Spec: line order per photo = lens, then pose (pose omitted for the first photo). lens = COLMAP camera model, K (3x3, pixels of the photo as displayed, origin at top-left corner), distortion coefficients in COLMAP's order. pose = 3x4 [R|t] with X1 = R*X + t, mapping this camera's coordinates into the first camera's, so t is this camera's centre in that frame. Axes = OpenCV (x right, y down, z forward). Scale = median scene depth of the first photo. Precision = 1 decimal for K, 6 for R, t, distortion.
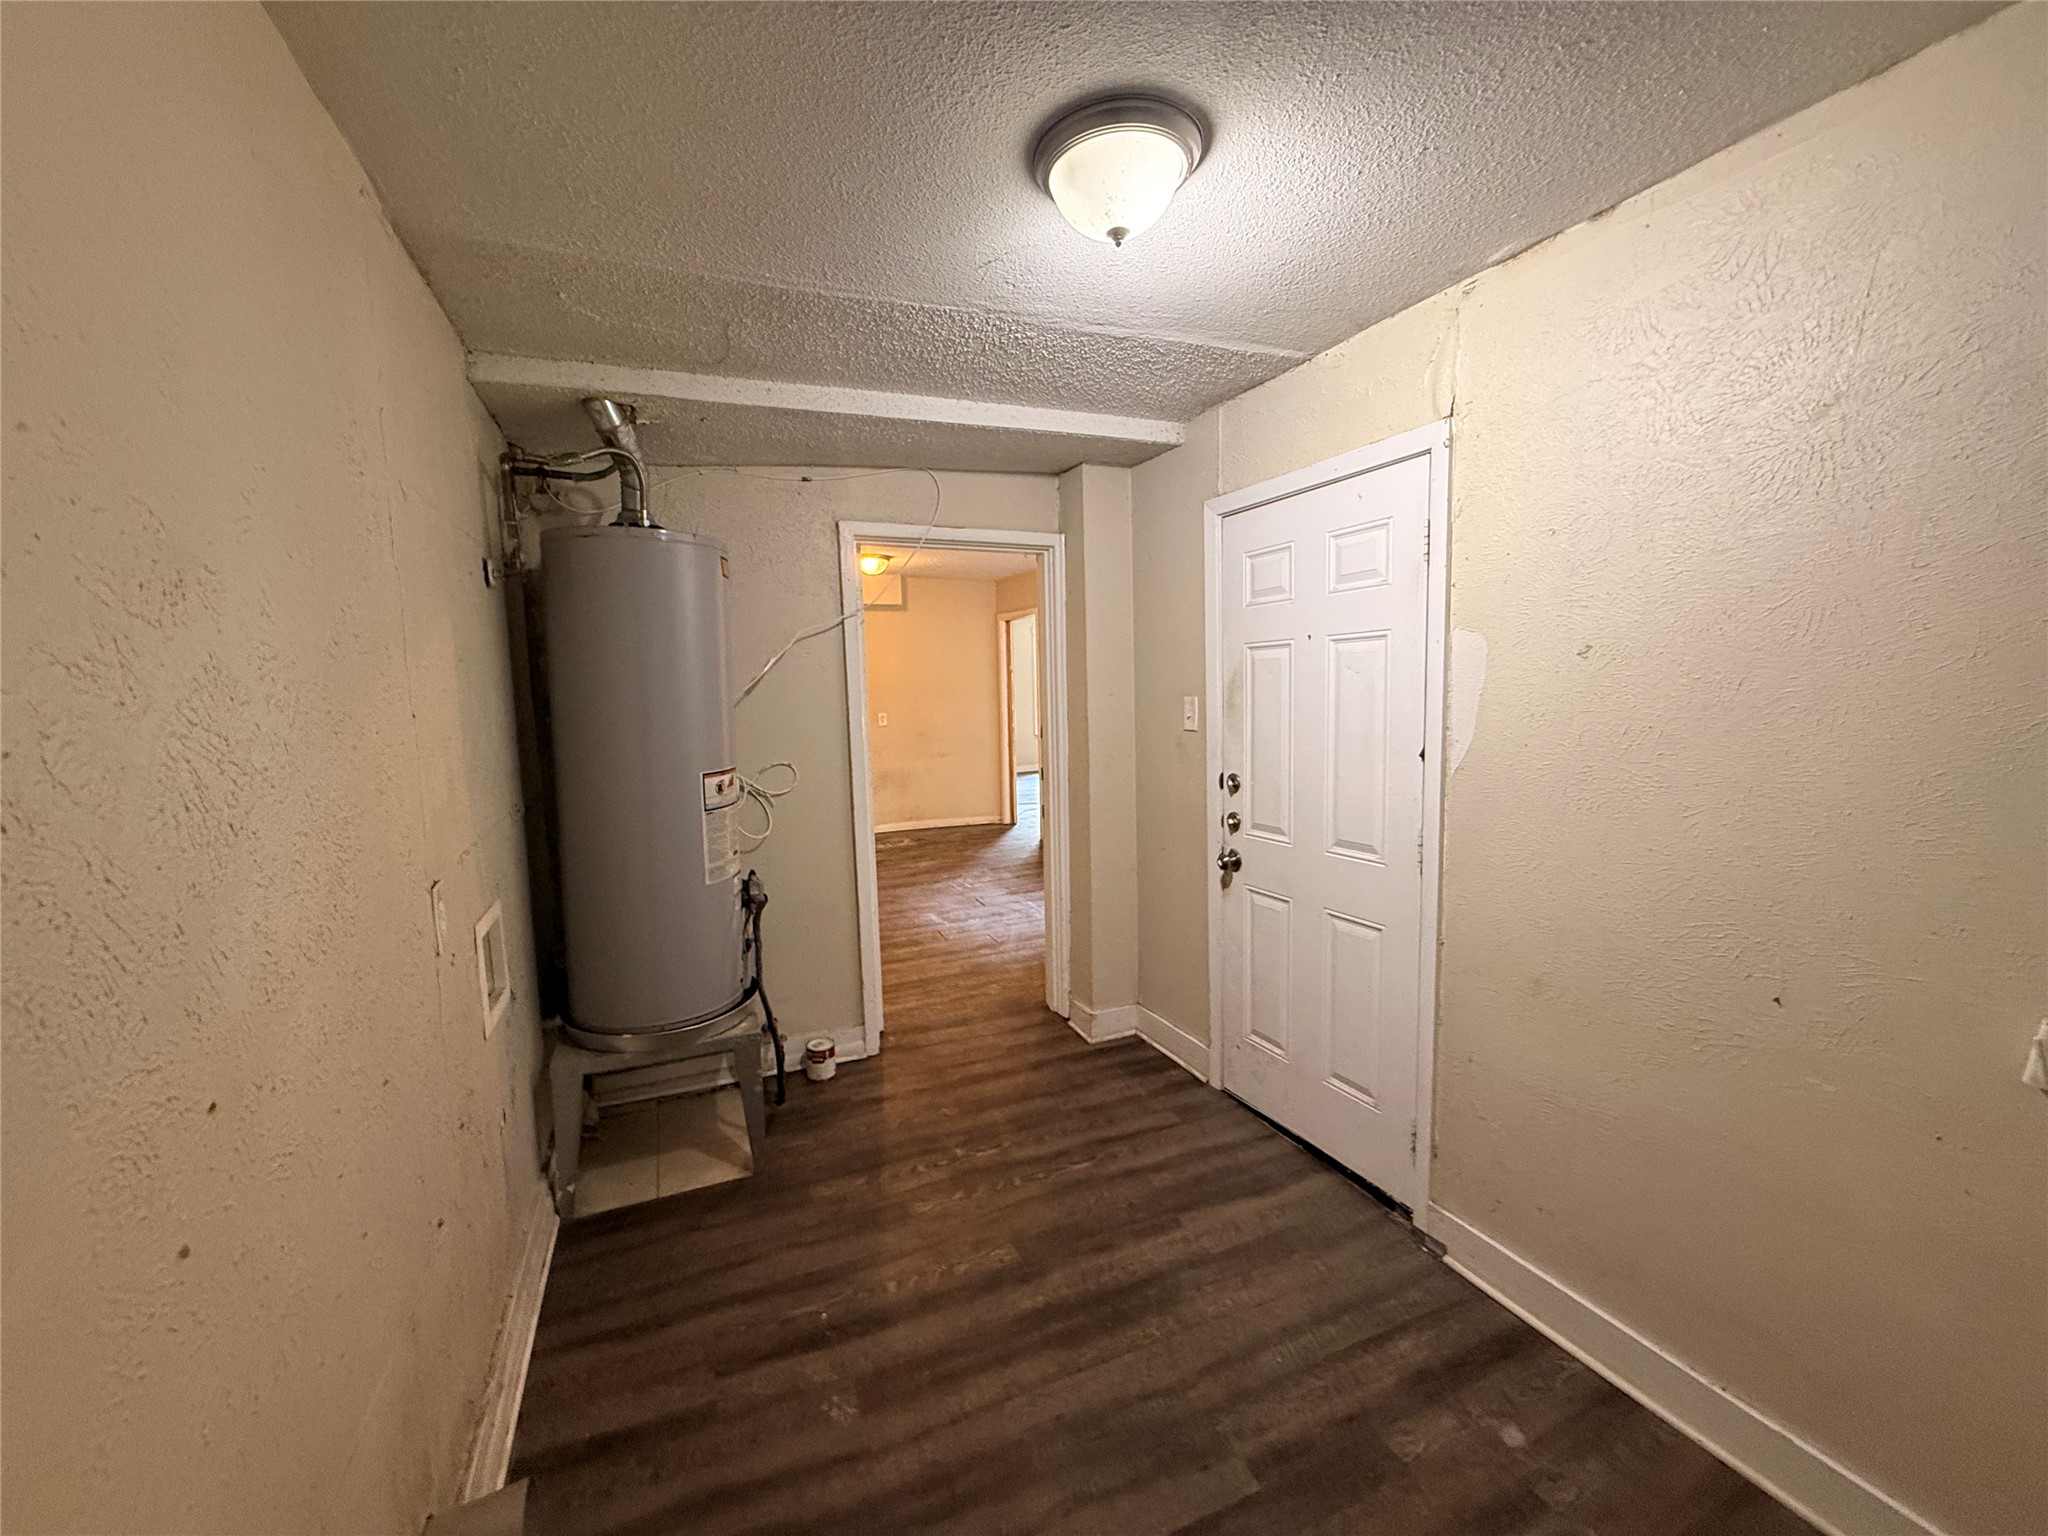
lens RADIAL K [[813.7, 0, 1018.9], [0, 813.7, 760.0], [0, 0, 1]] dist [-0.002485, 0.000368]
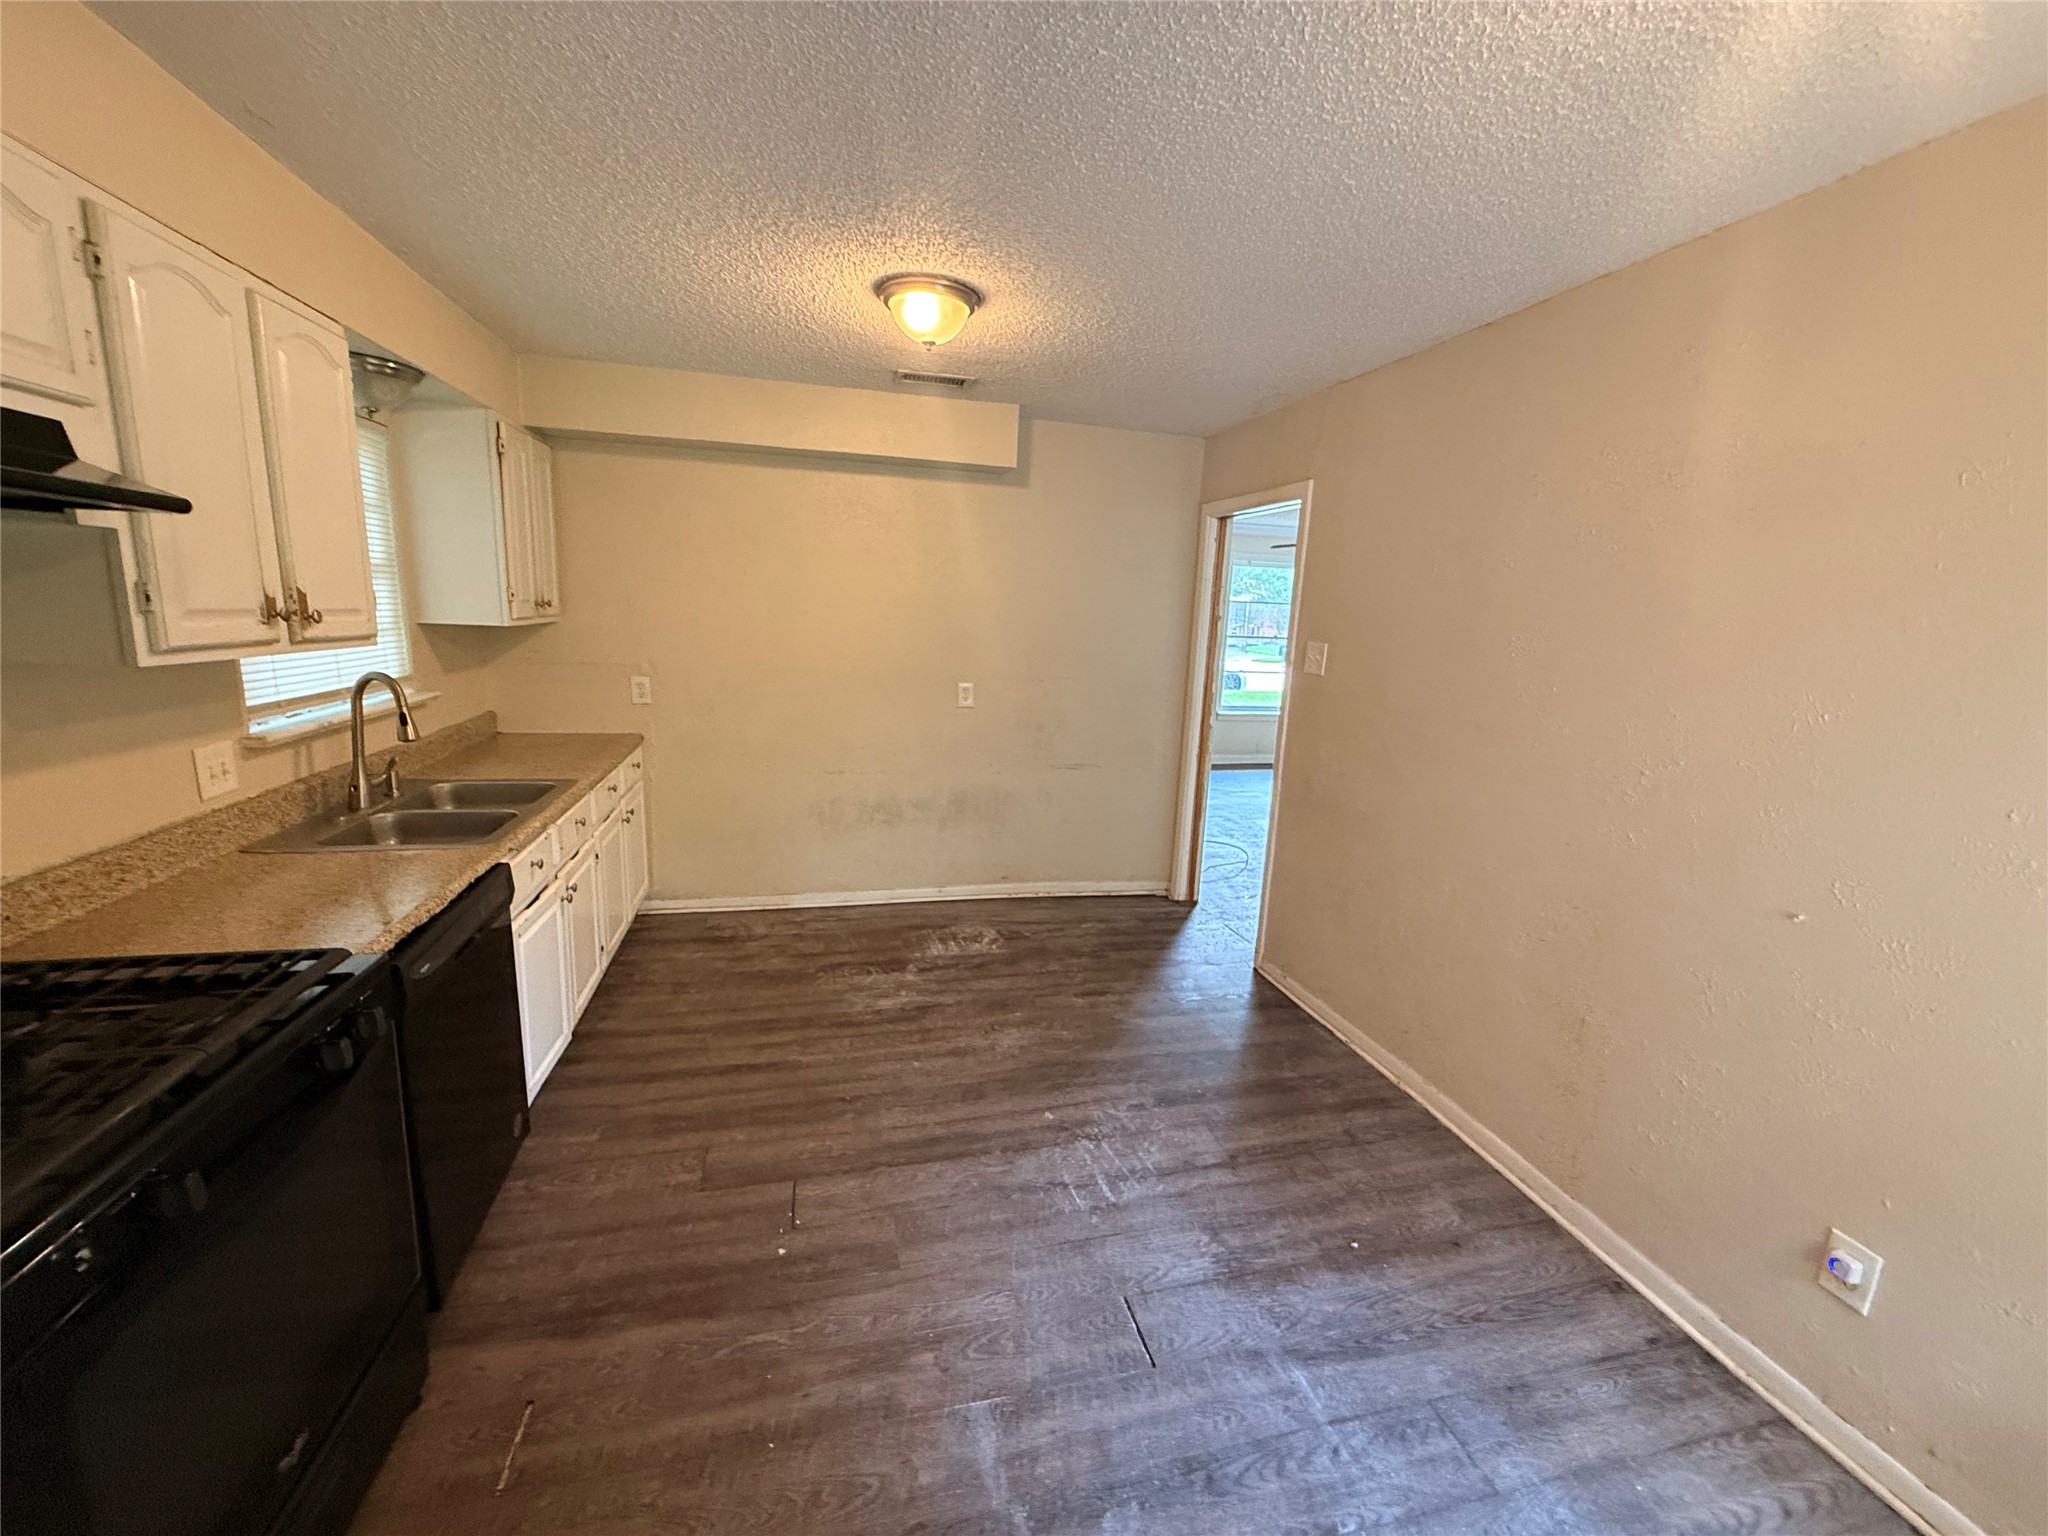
lens RADIAL K [[813.7, 0, 1018.2], [0, 813.7, 775.1], [0, 0, 1]] dist [-0.002485, 0.000368]
pose [[0.982865, 0.094951, -0.157990, -0.047605], [-0.081459, 0.992623, 0.089800, -0.050050], [0.165352, -0.075392, 0.983349, 0.505189]]
